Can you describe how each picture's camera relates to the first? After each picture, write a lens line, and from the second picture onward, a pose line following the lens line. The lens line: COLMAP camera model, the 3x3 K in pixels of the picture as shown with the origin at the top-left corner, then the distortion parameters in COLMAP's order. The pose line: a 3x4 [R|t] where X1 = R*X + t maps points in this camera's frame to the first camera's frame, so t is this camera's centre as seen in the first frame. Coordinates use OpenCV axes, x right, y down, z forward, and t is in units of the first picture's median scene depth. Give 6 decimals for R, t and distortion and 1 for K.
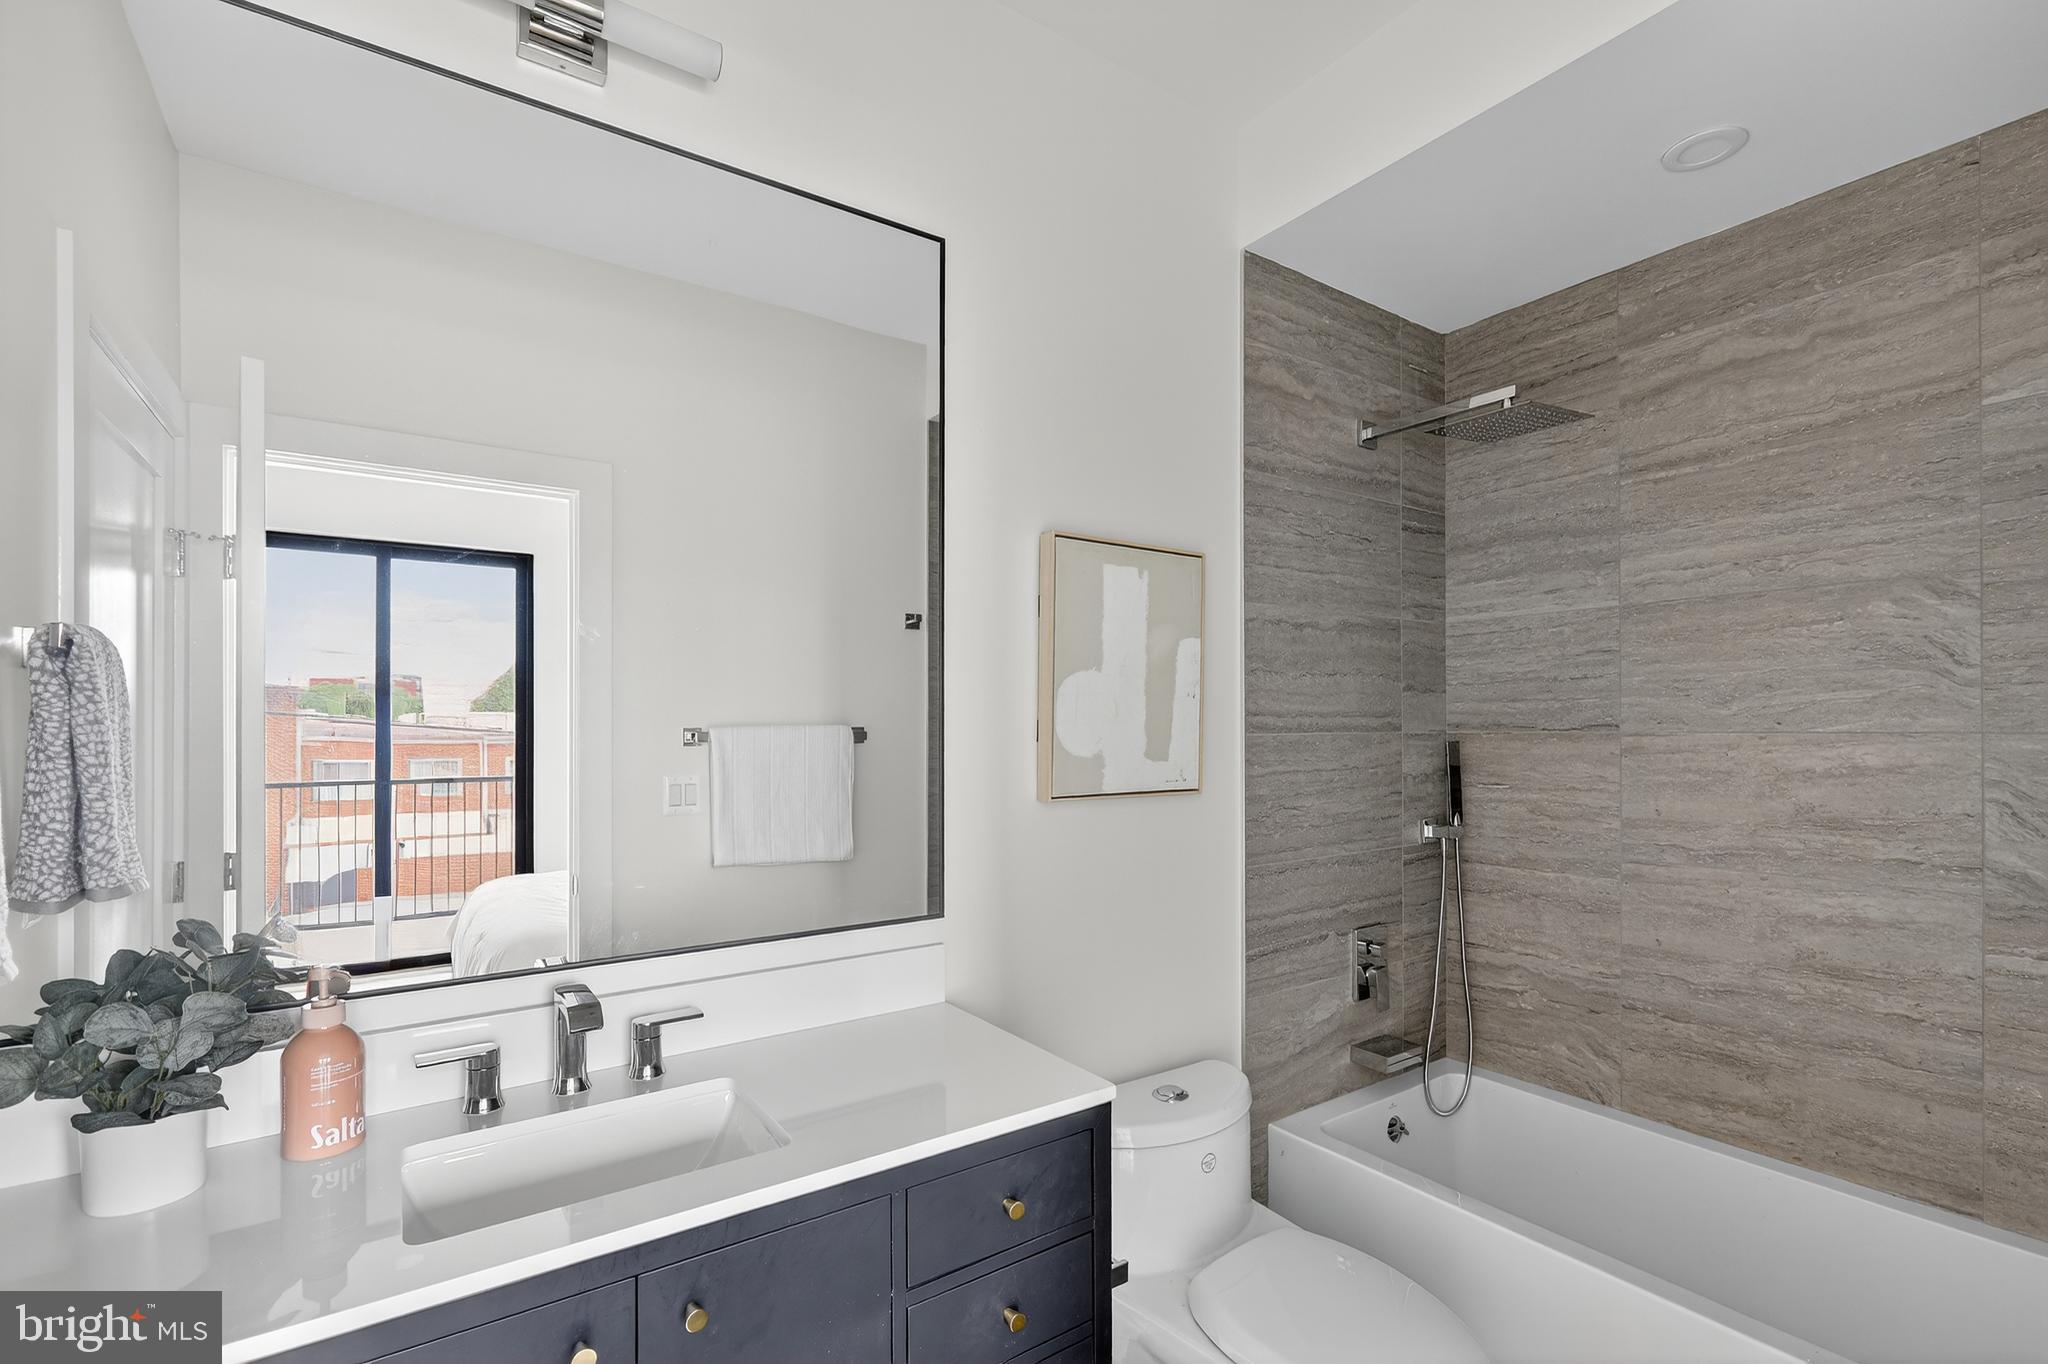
lens RADIAL K [[917.7, 0, 968.4], [0, 917.7, 722.6], [0, 0, 1]] dist [-0.010449, 0.001385]
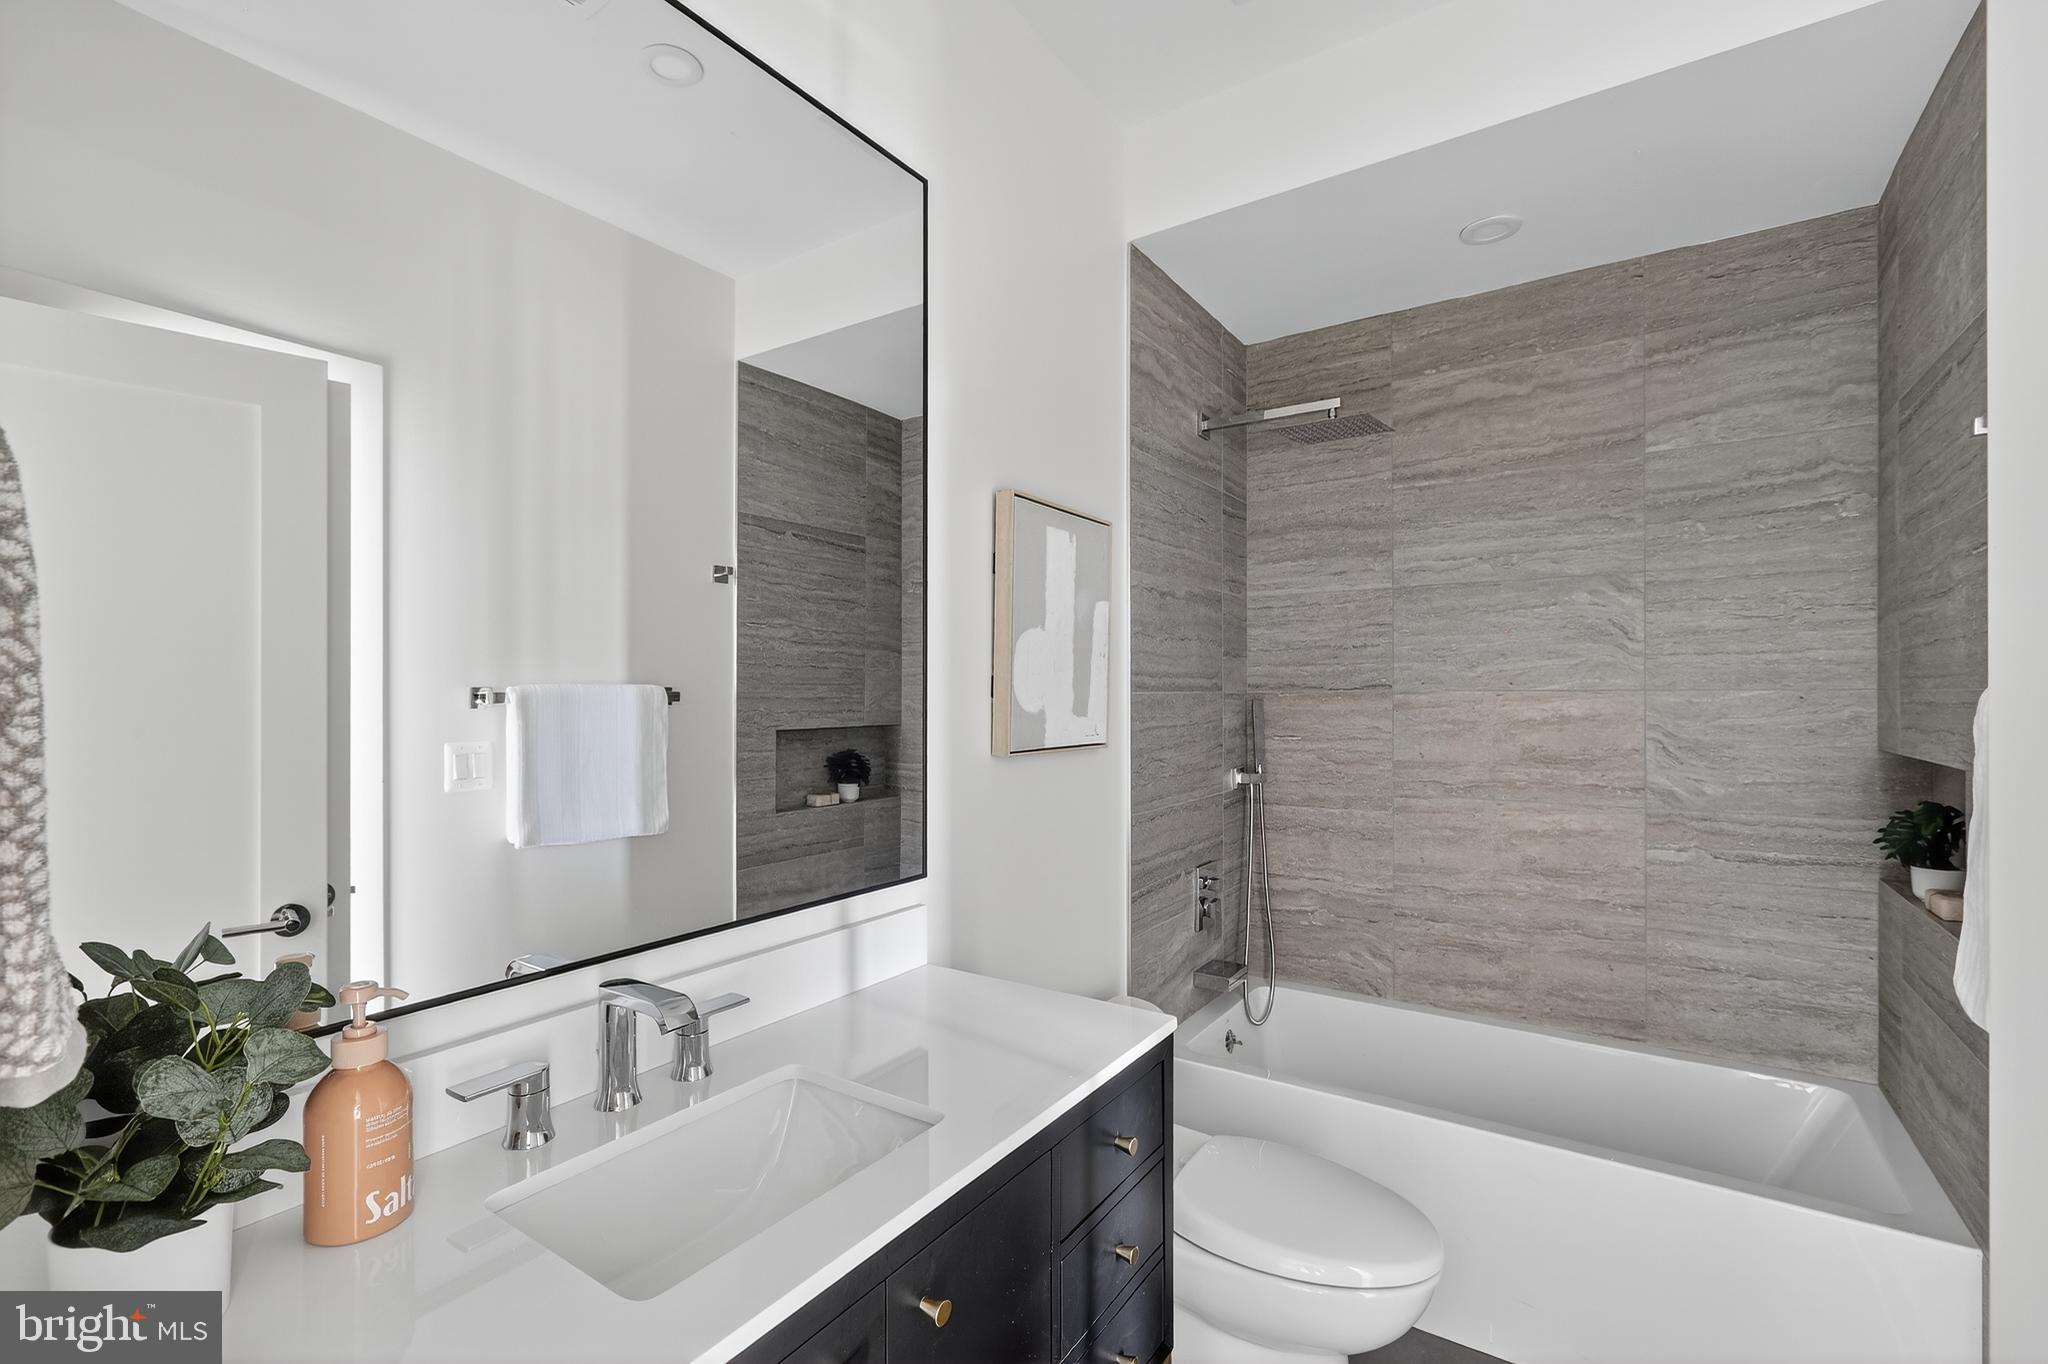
lens RADIAL K [[917.7, 0, 1012.9], [0, 917.7, 689.4], [0, 0, 1]] dist [-0.010449, 0.001385]
pose [[0.931384, 0.002256, 0.364031, -0.237594], [-0.002497, 0.999997, 0.000190, 0.010477], [-0.364030, -0.001086, 0.931387, 0.047347]]
